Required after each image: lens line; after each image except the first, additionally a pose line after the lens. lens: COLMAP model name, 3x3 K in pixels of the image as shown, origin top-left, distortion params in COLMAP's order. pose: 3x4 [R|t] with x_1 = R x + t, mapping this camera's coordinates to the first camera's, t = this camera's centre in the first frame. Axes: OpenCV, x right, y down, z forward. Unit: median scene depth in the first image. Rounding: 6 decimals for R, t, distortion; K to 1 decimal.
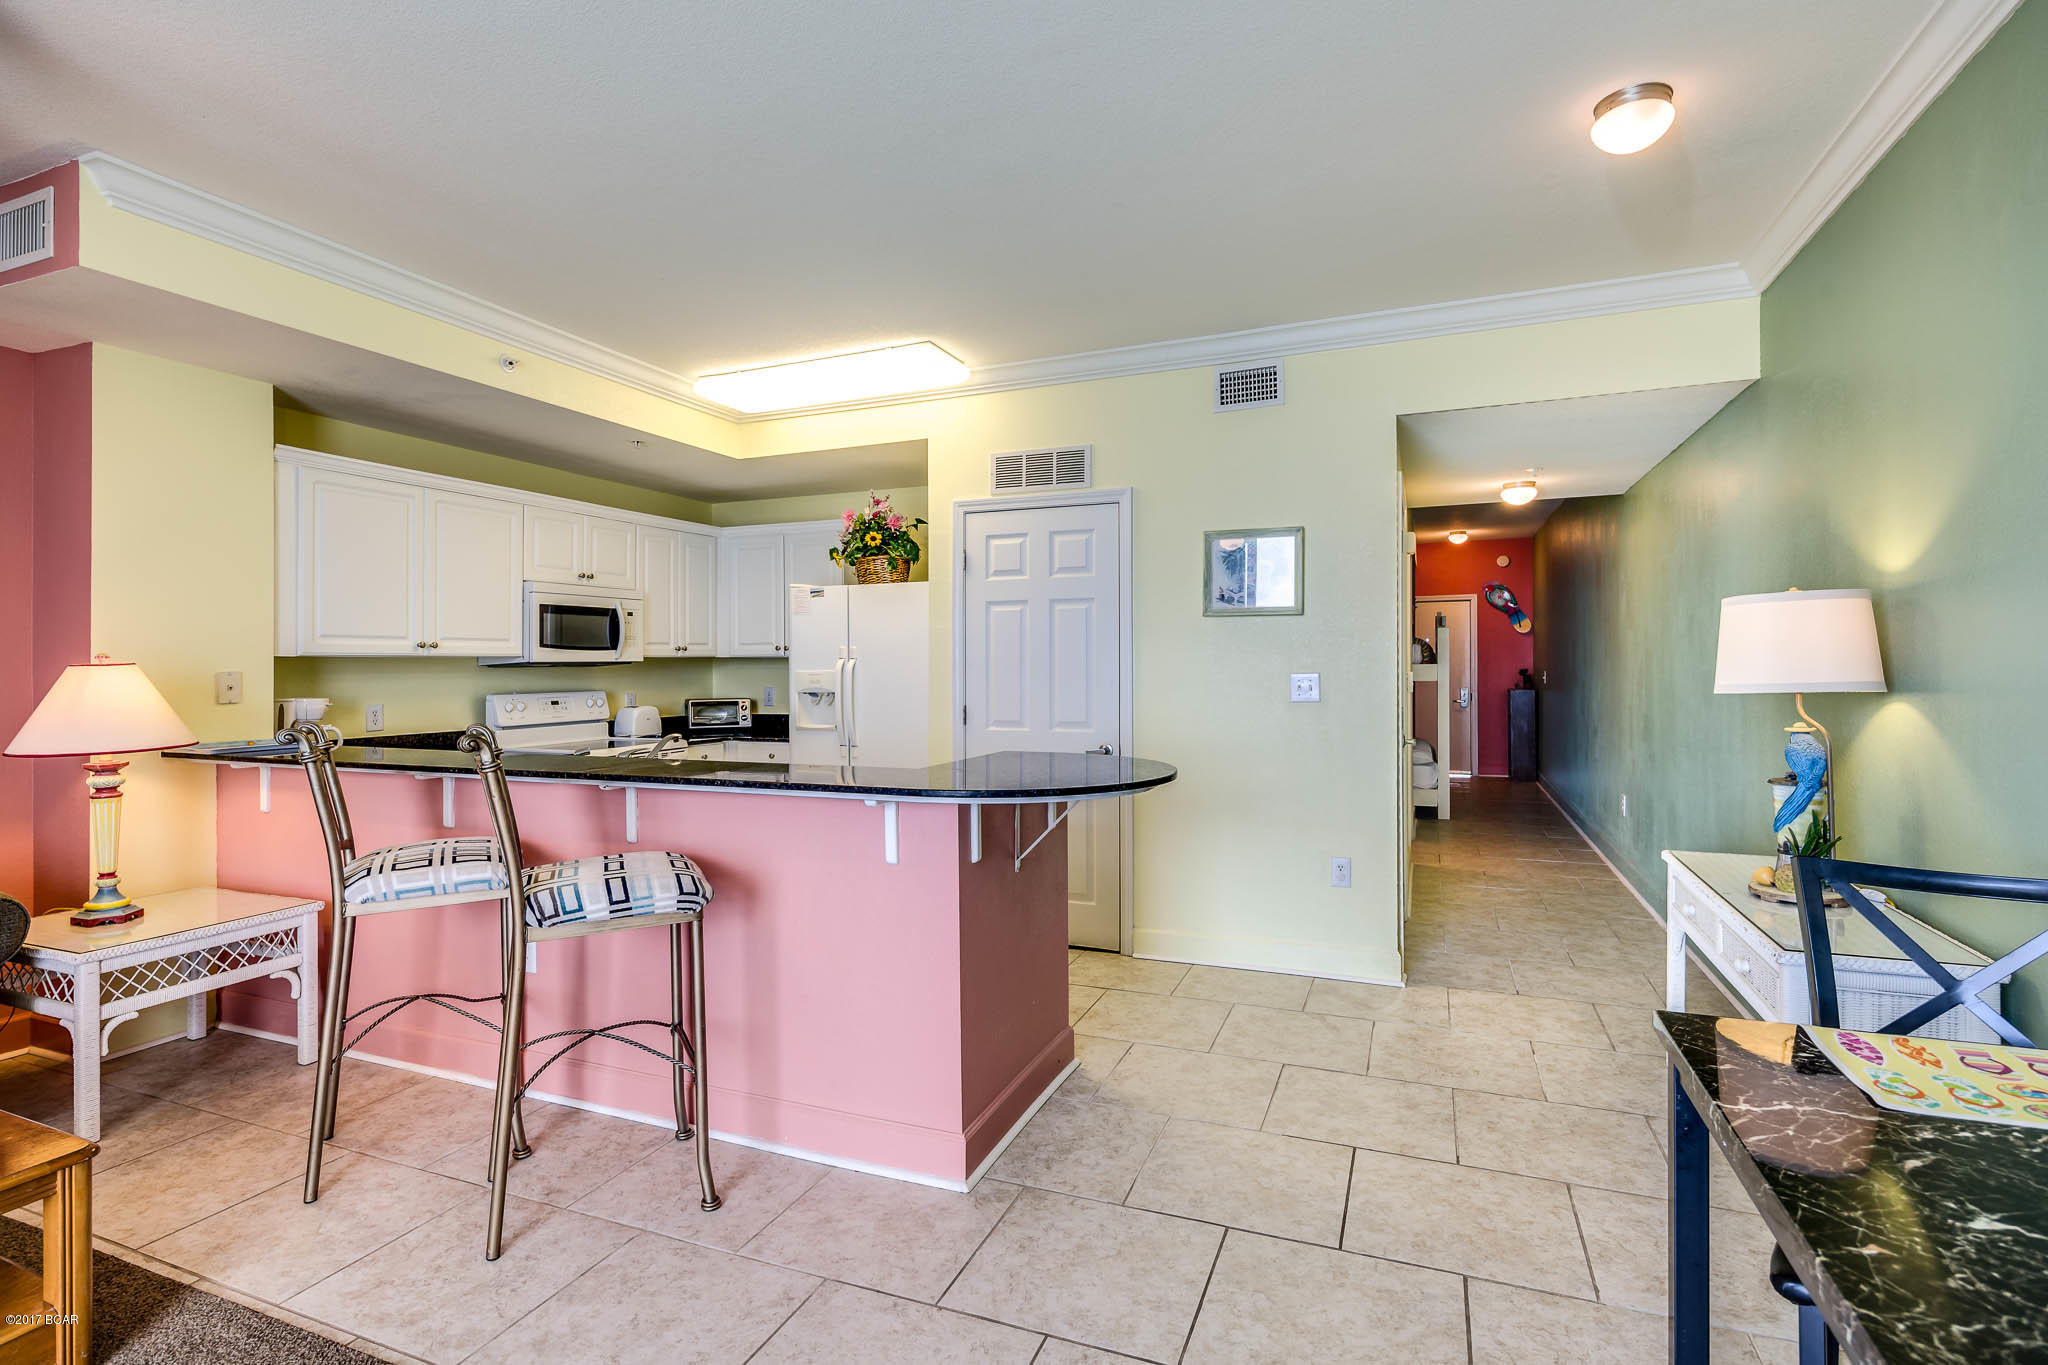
lens RADIAL K [[989.2, 0, 1017.1], [0, 989.2, 667.8], [0, 0, 1]] dist [-0.000232, -0.000378]
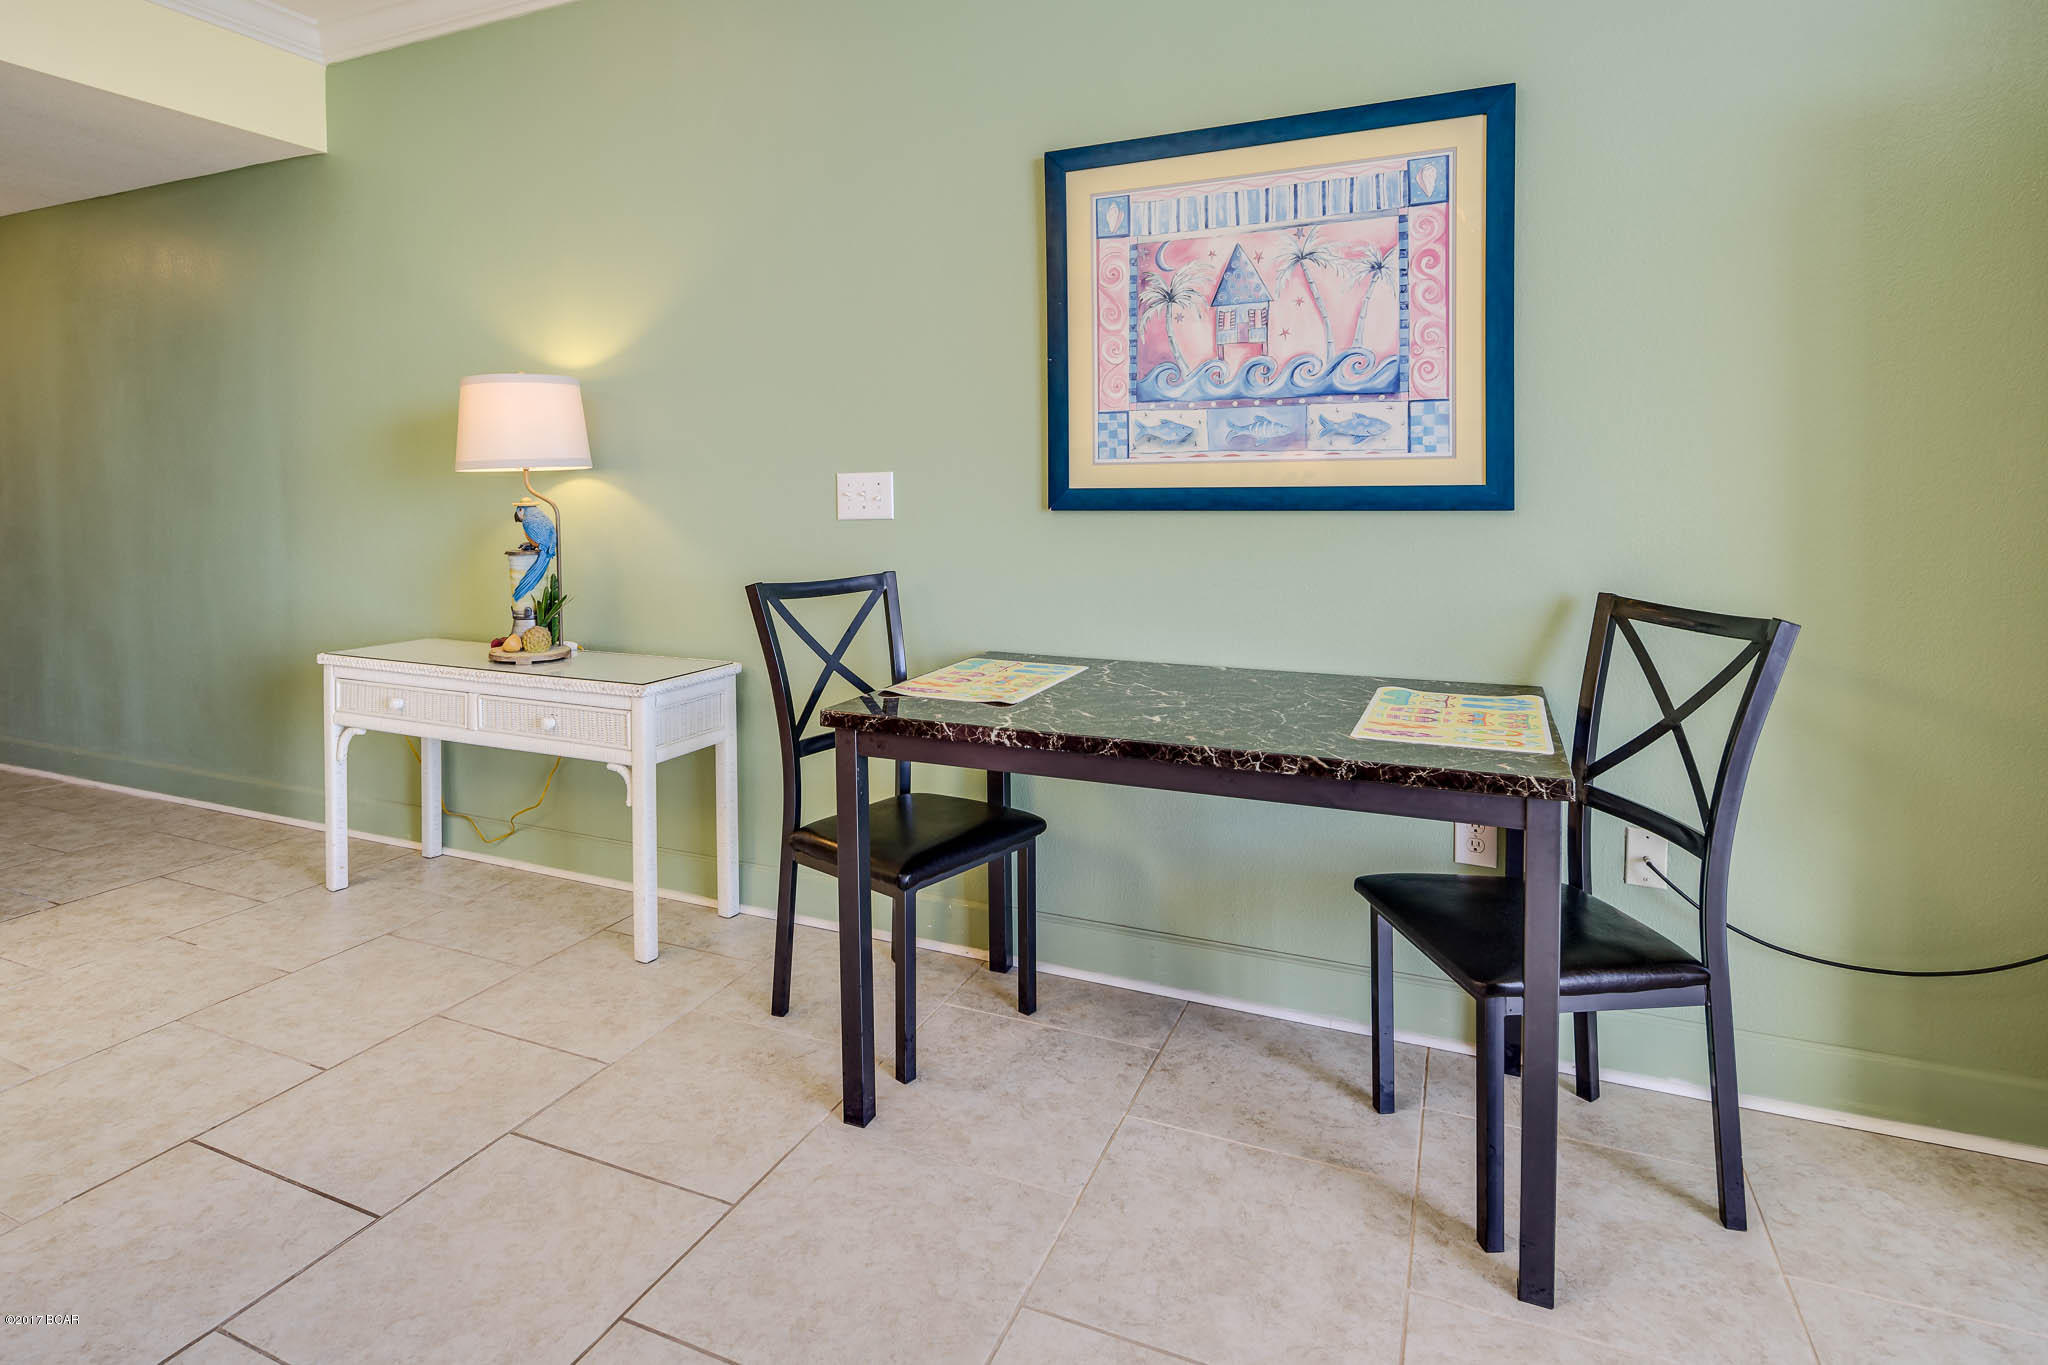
lens RADIAL K [[1093.1, 0, 965.2], [0, 1093.1, 505.3], [0, 0, 1]] dist [0.003145, -0.000132]
pose [[0.044443, -0.008295, 0.998977, -0.210989], [0.005188, 0.999954, 0.008073, 0.030656], [-0.998998, 0.004824, 0.044484, 0.252861]]
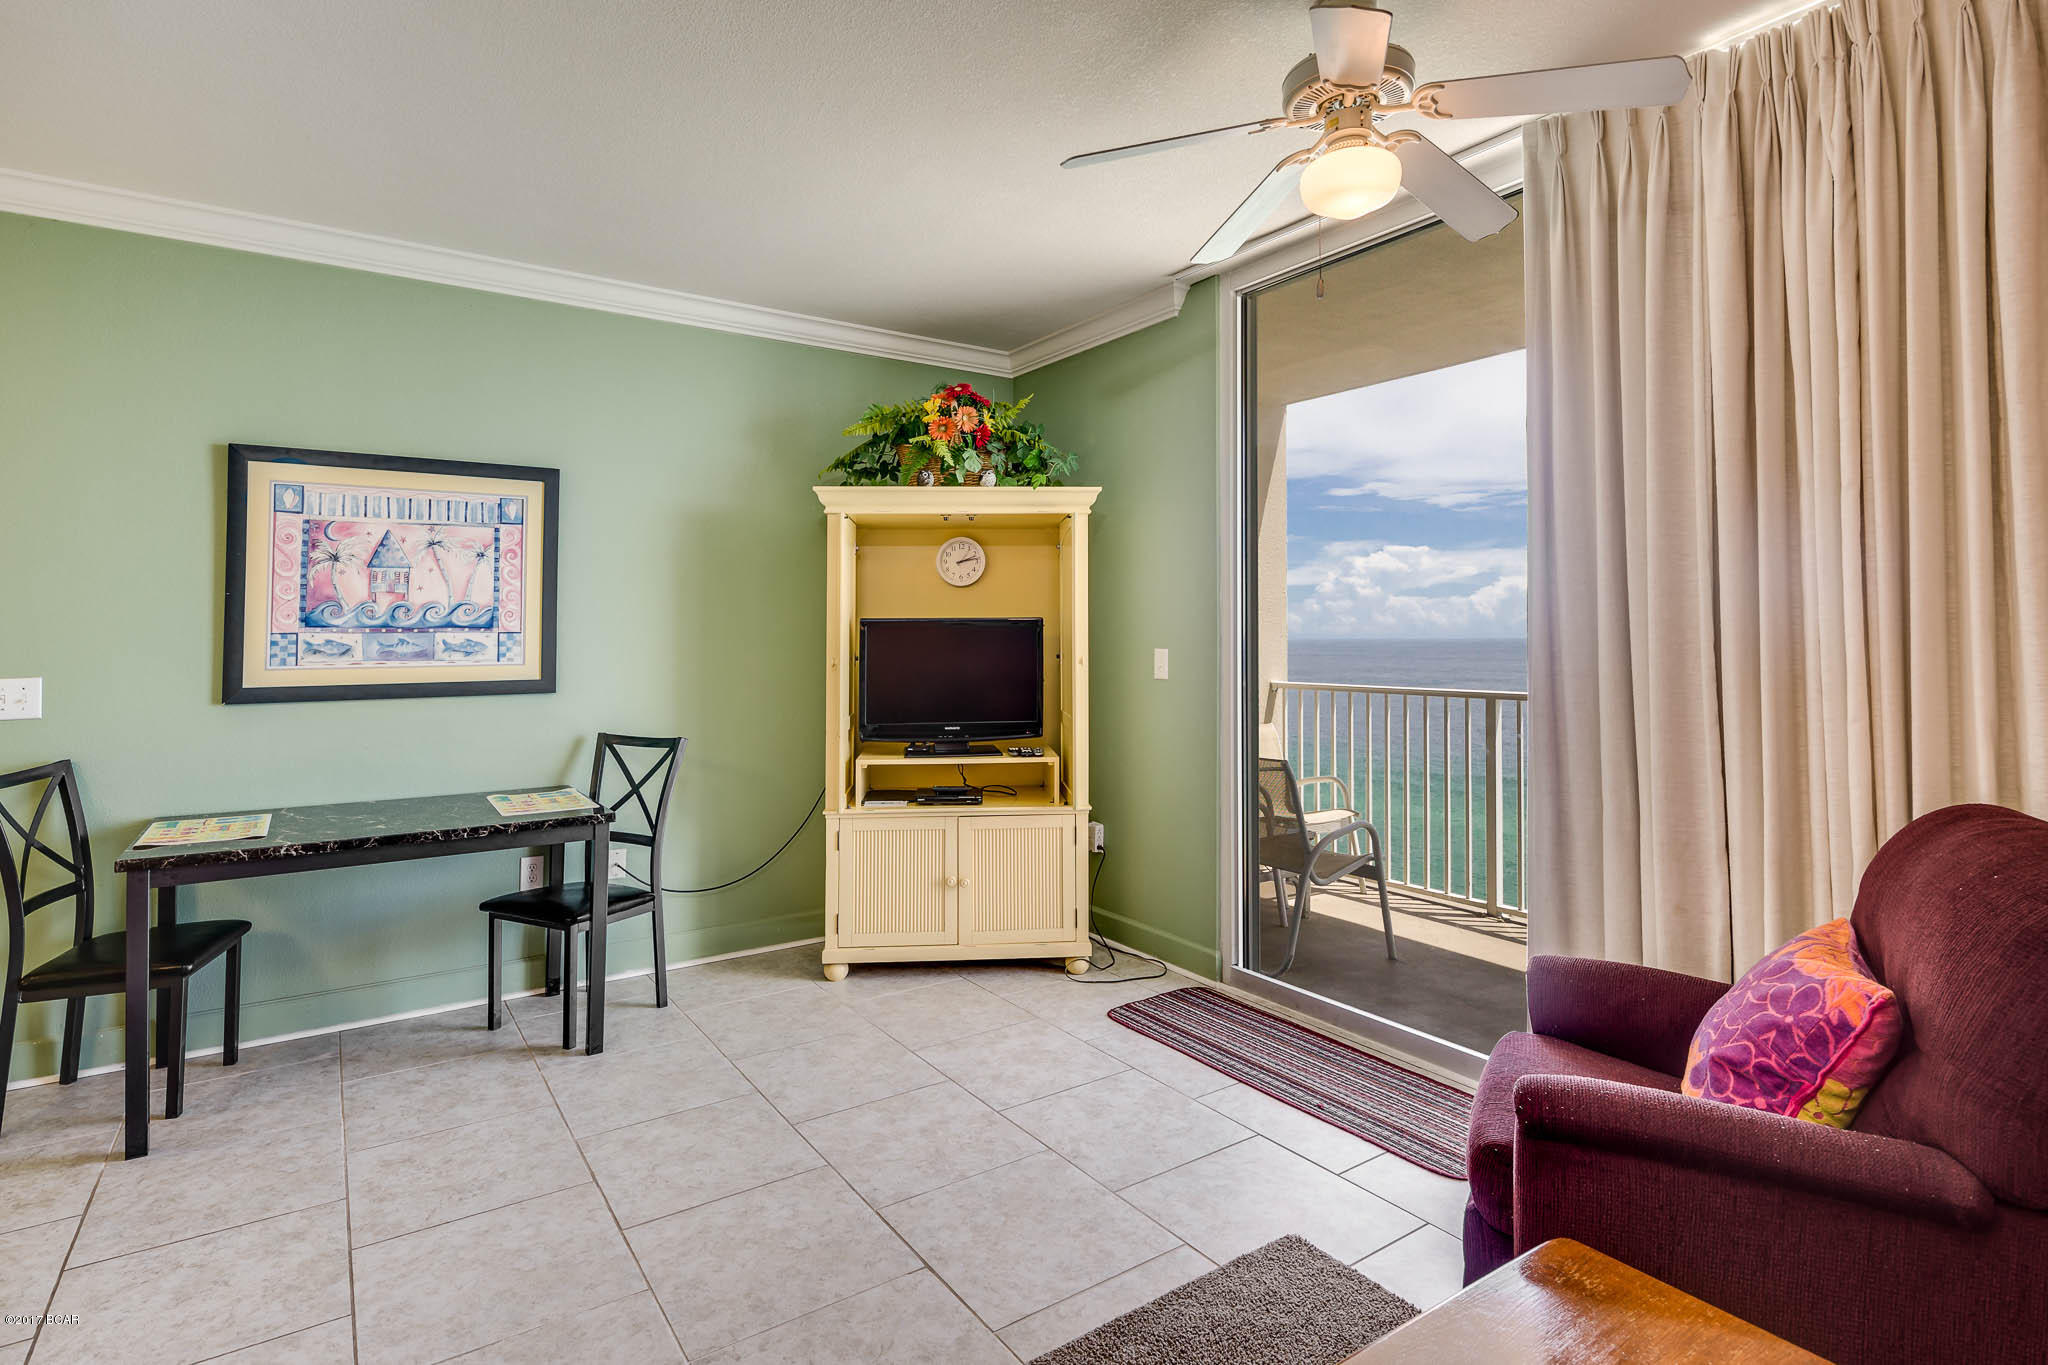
lens RADIAL K [[1036.8, 0, 1031.3], [0, 1036.8, 592.1], [0, 0, 1]] dist [0.000440, 0.000272]
pose [[-0.835218, 0.035615, 0.548764, -0.512478], [0.011581, 0.998818, -0.047197, 0.001021], [-0.549797, -0.033065, -0.834644, 0.526594]]
